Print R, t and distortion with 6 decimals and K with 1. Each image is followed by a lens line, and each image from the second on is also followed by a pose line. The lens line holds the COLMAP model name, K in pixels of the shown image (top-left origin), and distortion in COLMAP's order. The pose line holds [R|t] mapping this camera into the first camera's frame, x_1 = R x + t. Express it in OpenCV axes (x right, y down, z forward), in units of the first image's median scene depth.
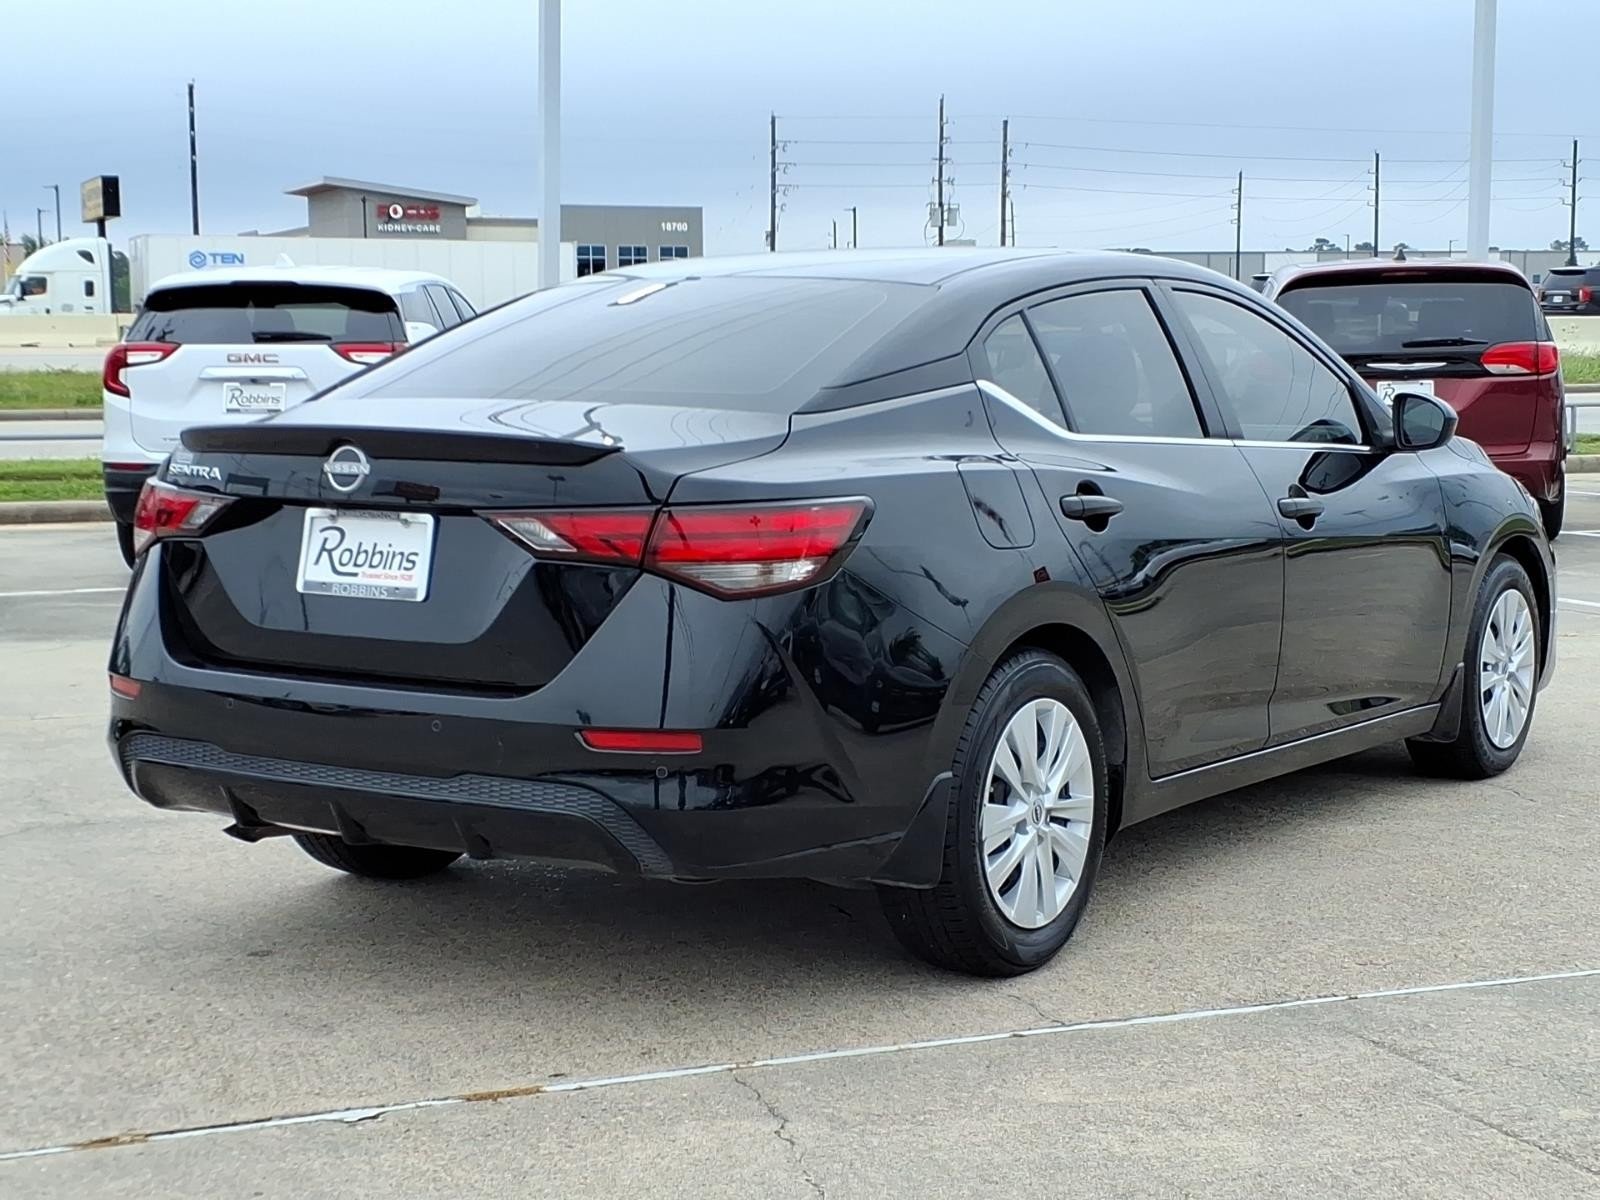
lens RADIAL K [[2496.9, 0, 800.0], [0, 2496.9, 600.0], [0, 0, 1]] dist [0.345293, -1.201076]
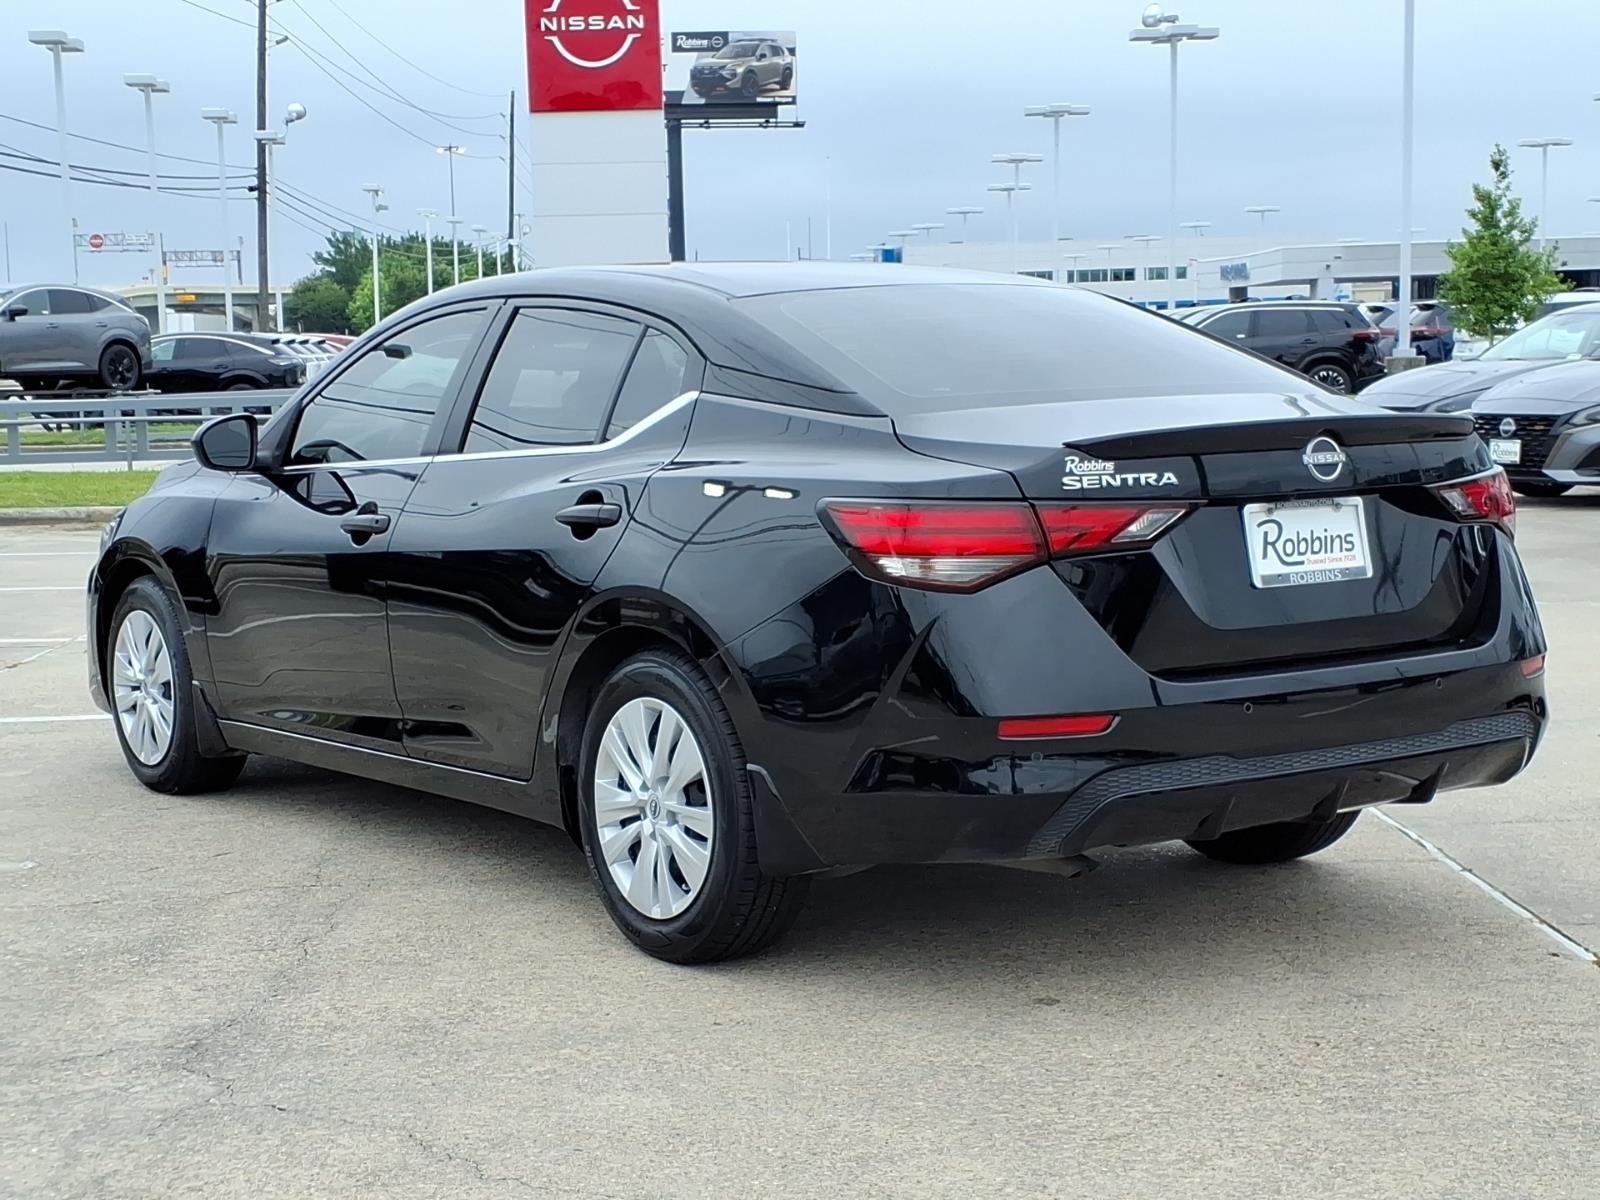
lens RADIAL K [[2461.4, 0, 800.0], [0, 2461.4, 600.0], [0, 0, 1]] dist [0.386595, -1.619459]
pose [[0.351833, -0.096574, 0.931068, -1.202284], [0.115853, 0.991509, 0.059065, -0.079195], [-0.928866, 0.087086, 0.360034, 0.829129]]
